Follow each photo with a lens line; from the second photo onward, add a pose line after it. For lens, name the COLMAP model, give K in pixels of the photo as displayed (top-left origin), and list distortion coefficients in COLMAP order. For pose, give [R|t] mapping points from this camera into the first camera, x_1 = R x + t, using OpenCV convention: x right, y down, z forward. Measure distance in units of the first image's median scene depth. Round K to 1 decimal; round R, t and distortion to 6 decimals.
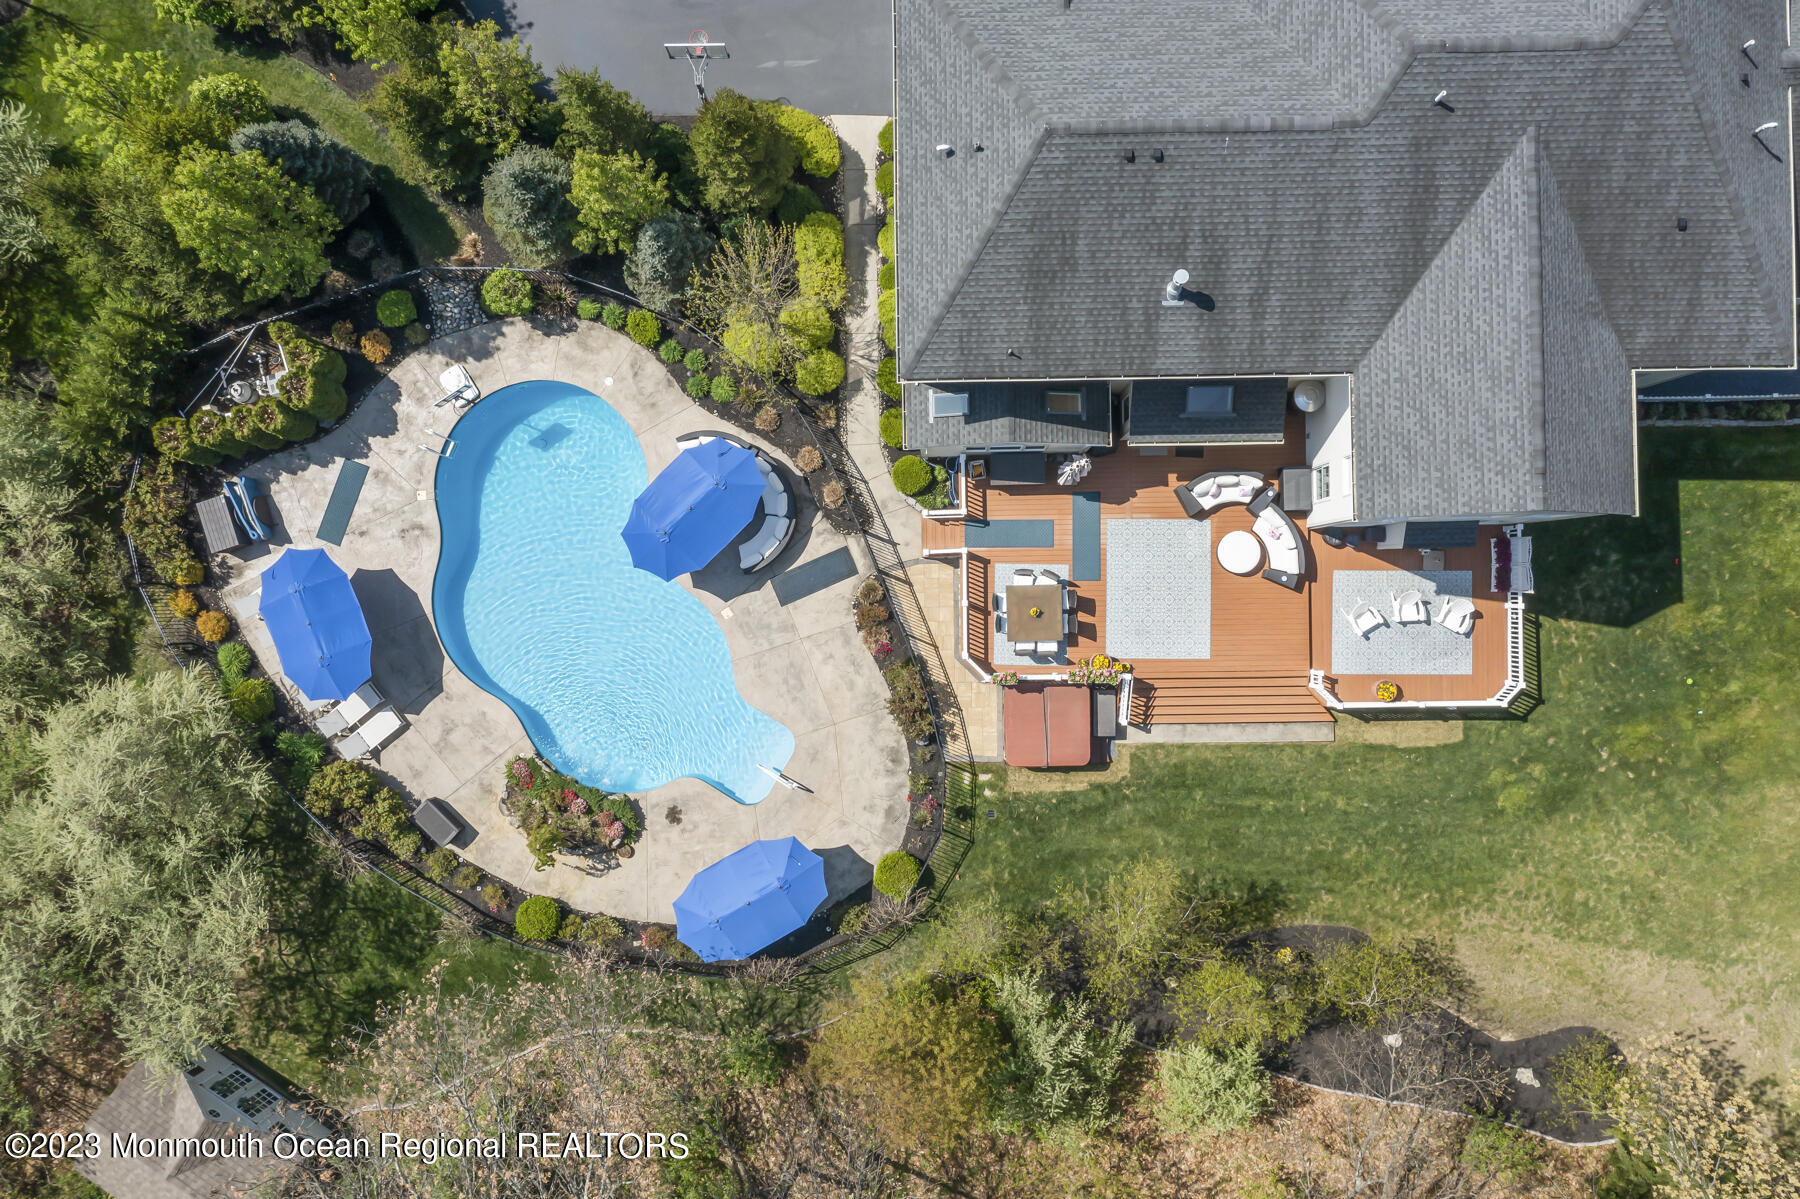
lens RADIAL K [[1439.6, 0, 900.0], [0, 1439.6, 599.5], [0, 0, 1]] dist [-0.006310, -0.006439]
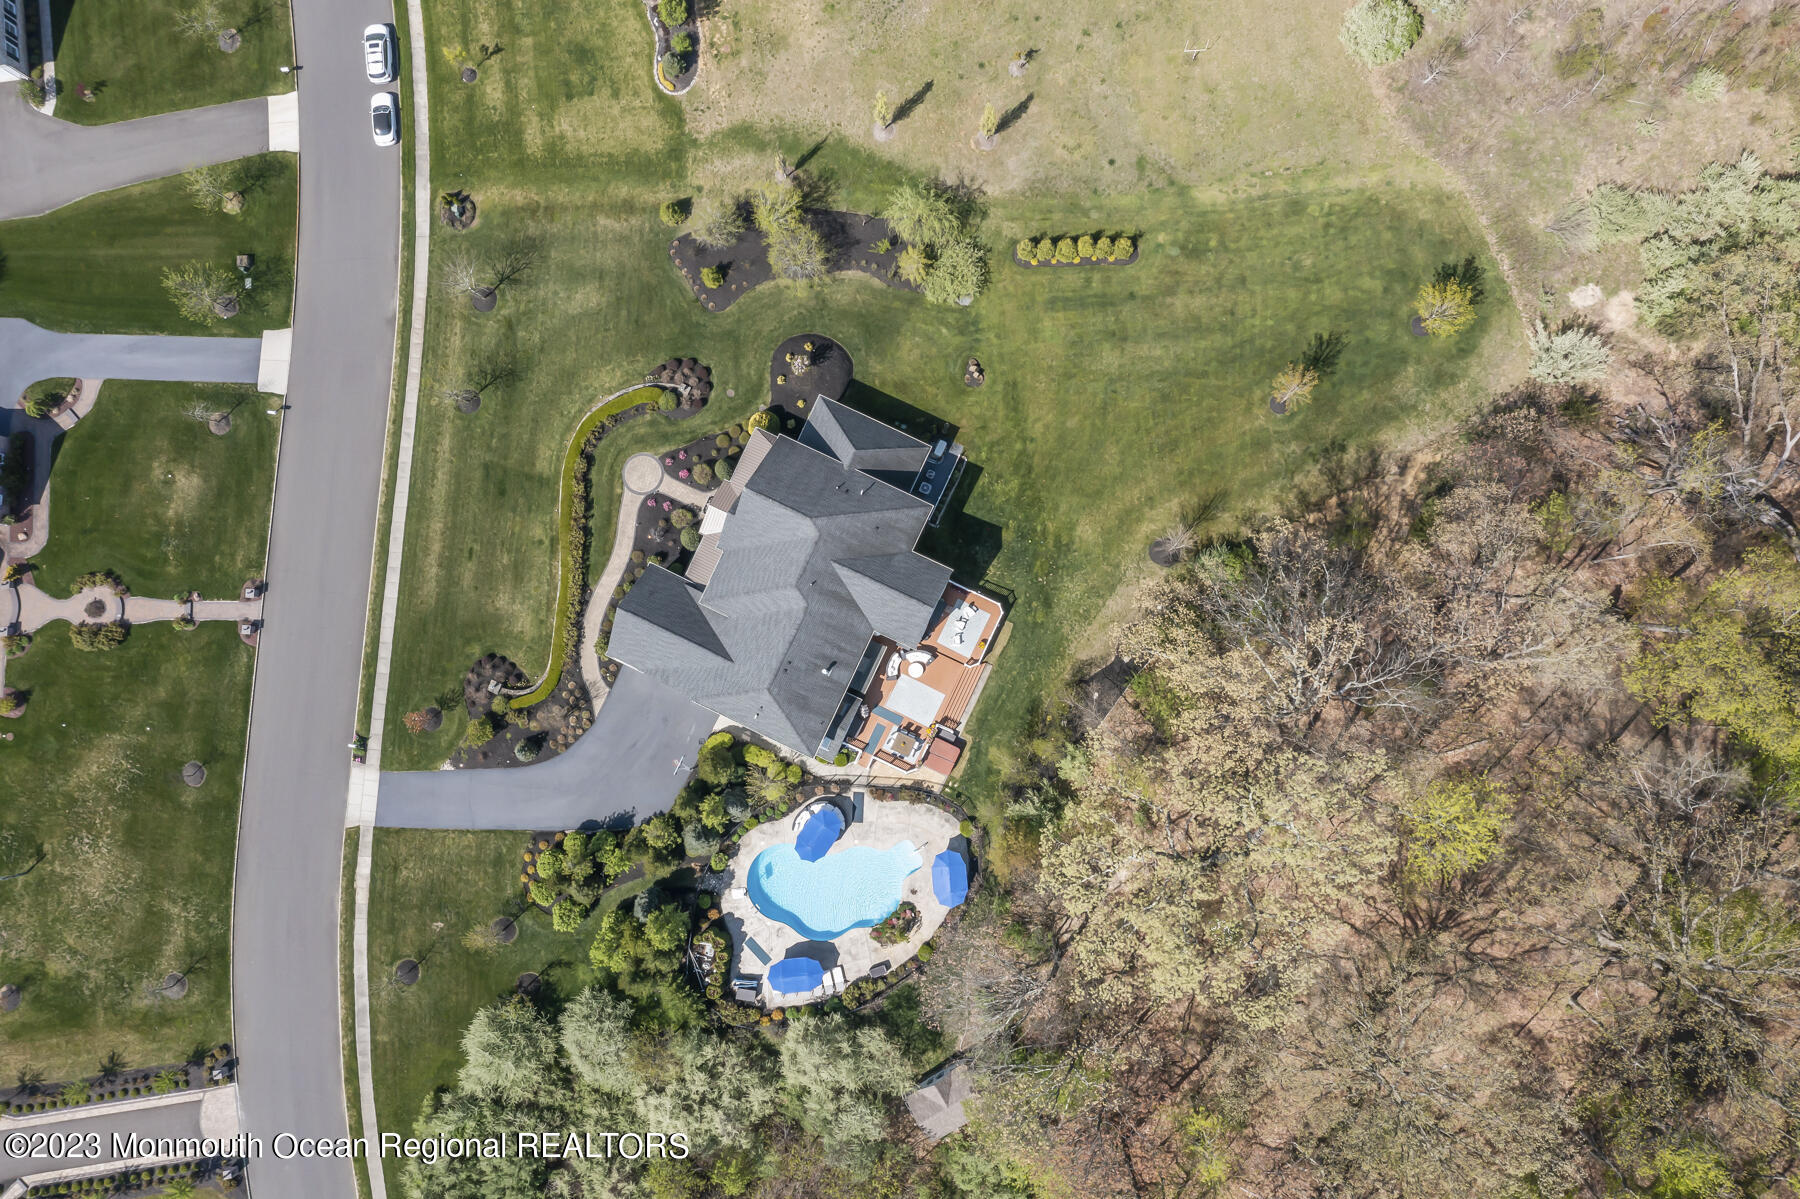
lens RADIAL K [[1439.6, 0, 900.0], [0, 1439.6, 599.5], [0, 0, 1]] dist [-0.006310, -0.006439]
pose [[0.438370, -0.897578, 0.046753, 0.207569], [0.898483, 0.436255, -0.049098, 0.017973], [0.023673, 0.063530, 0.997699, -1.811533]]
